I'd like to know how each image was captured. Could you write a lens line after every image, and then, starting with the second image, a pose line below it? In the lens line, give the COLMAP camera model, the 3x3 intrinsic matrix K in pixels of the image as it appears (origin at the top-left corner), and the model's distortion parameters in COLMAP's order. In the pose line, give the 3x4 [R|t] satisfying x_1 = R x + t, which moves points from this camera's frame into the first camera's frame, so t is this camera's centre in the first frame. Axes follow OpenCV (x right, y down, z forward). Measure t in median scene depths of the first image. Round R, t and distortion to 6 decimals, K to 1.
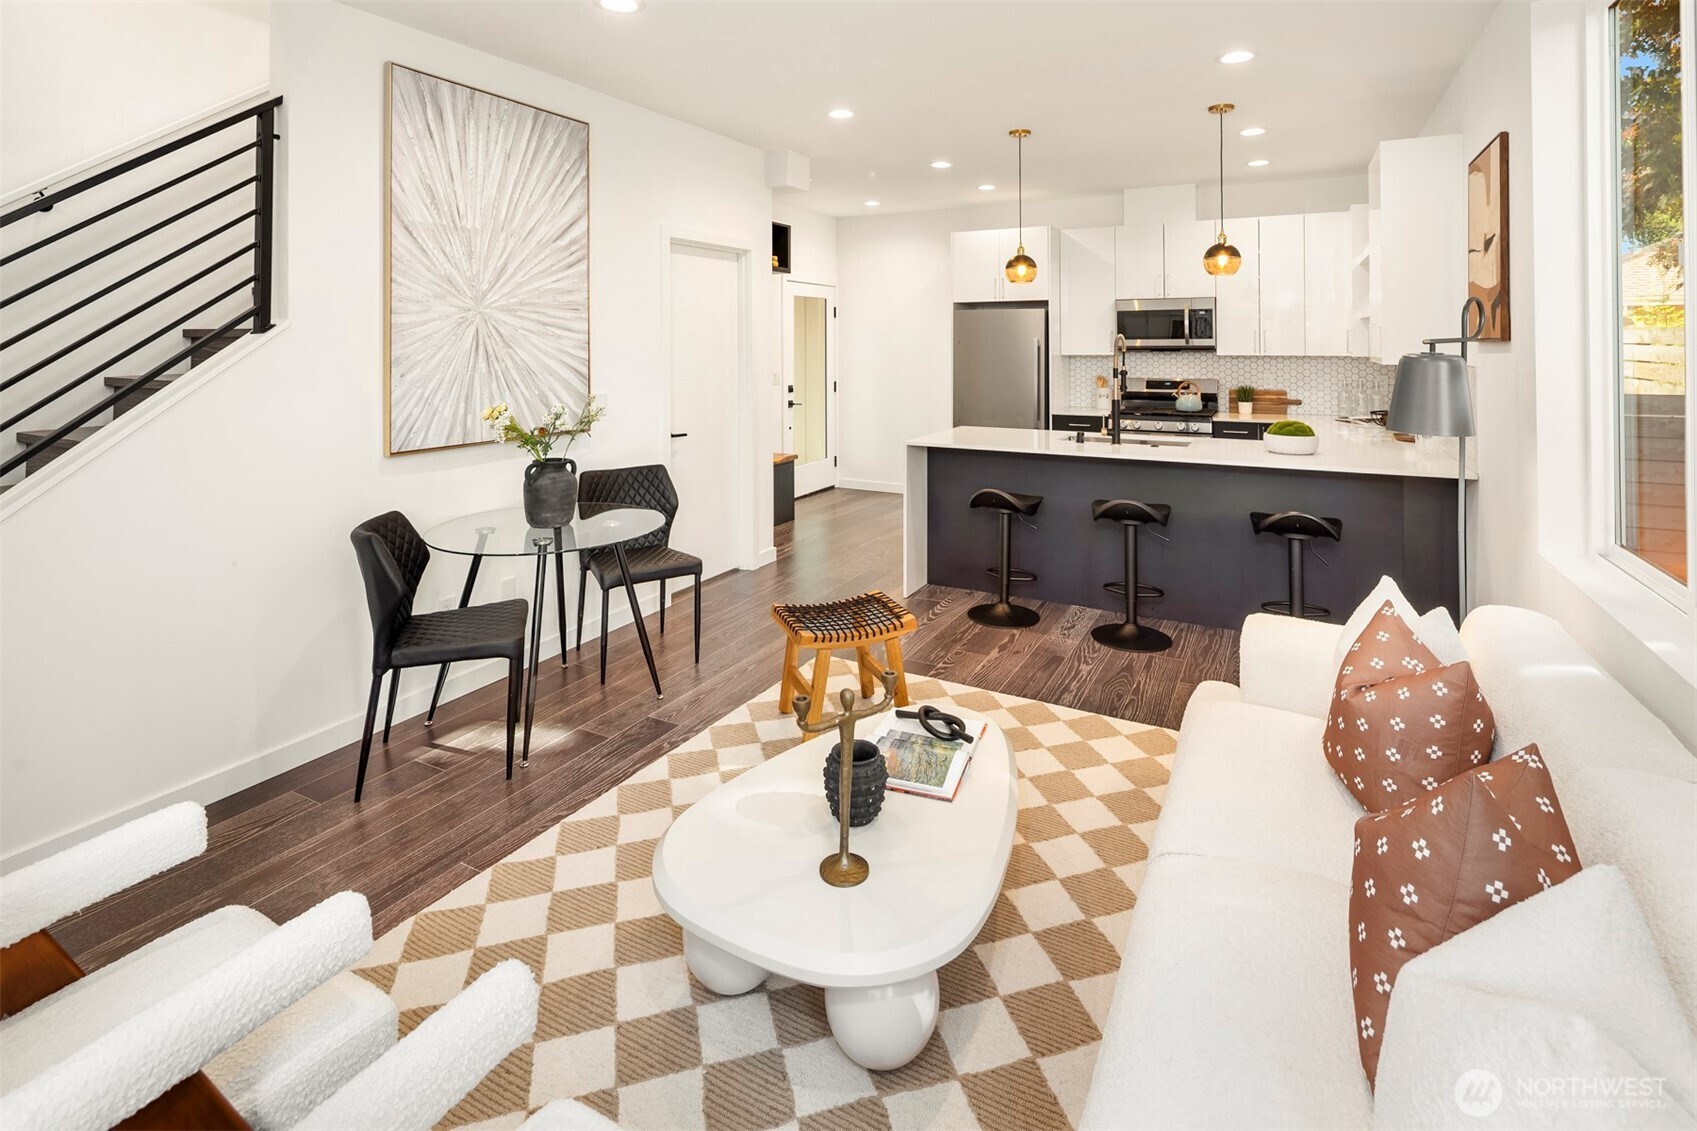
lens RADIAL K [[825.0, 0, 850.9], [0, 825.0, 340.8], [0, 0, 1]] dist [0.002621, -0.000278]
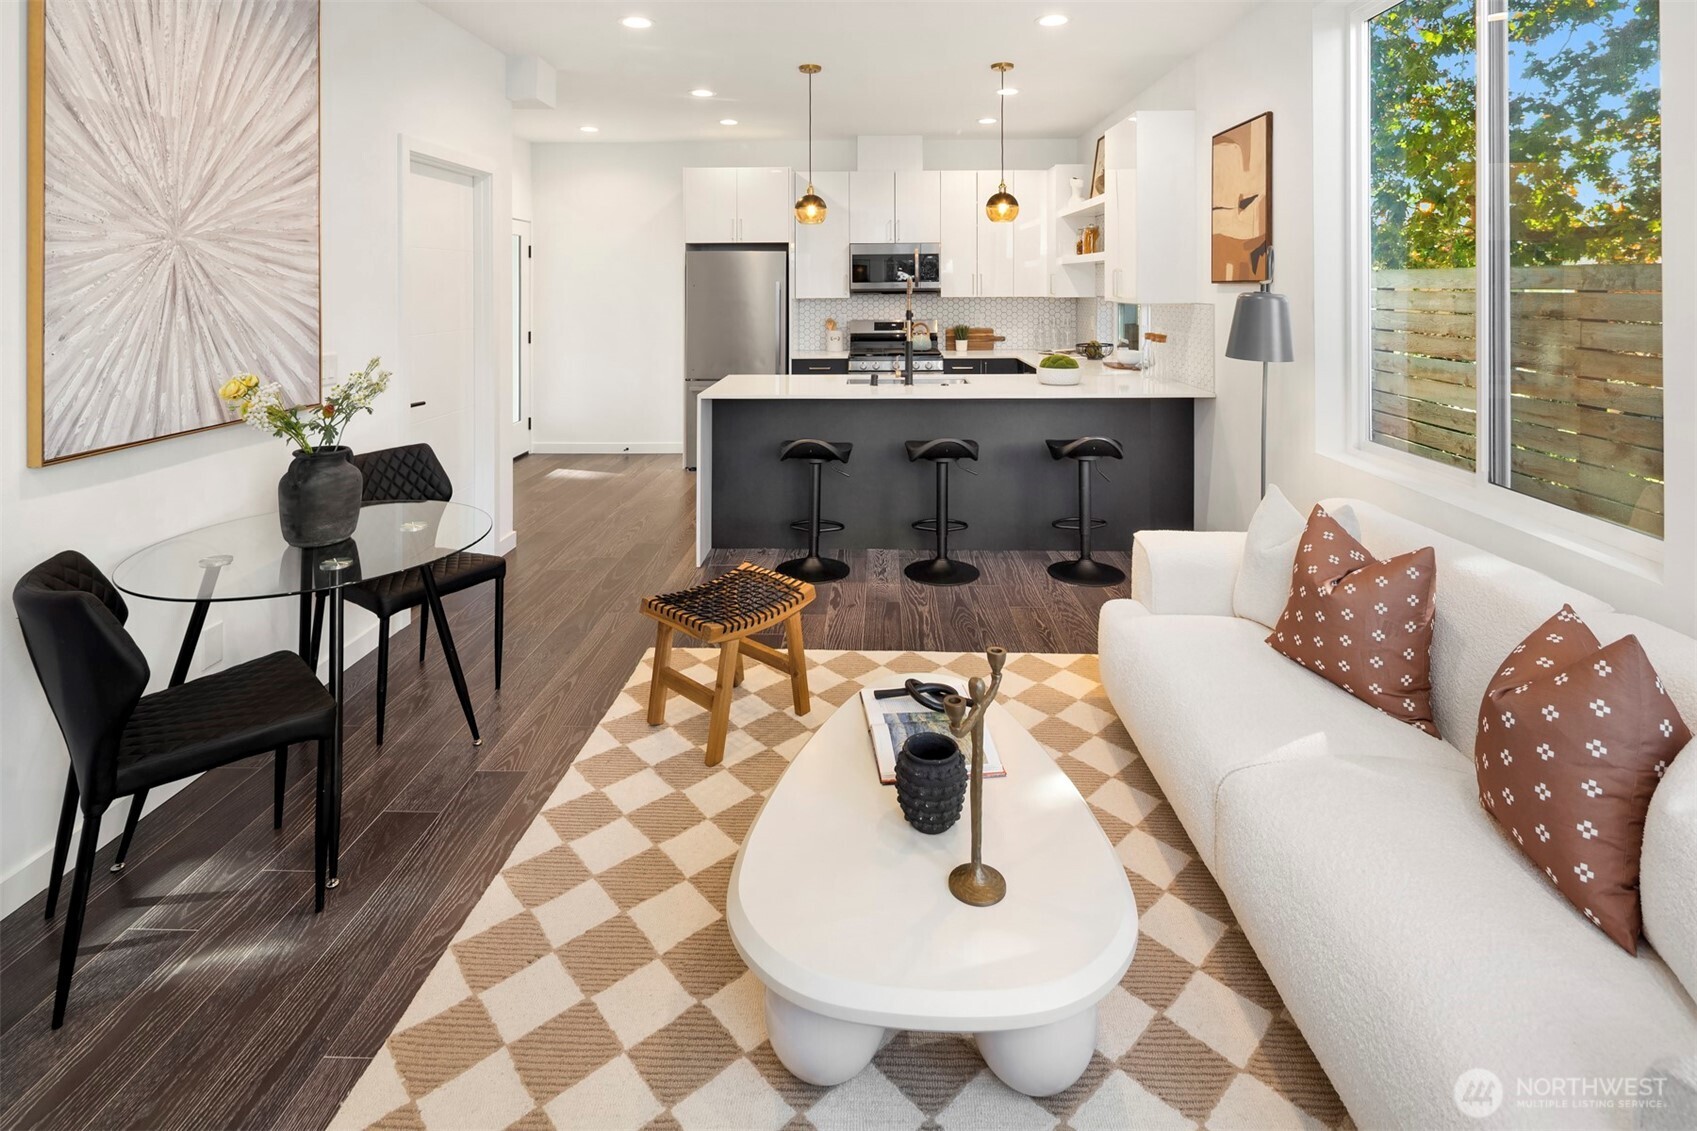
lens RADIAL K [[842.3, 0, 855.9], [0, 842.3, 289.1], [0, 0, 1]] dist [0.000021, -0.001342]
pose [[0.893701, -0.003915, 0.448645, -0.252125], [0.001823, 0.999985, 0.005096, 0.001901], [-0.448659, -0.003736, 0.893695, 0.126872]]
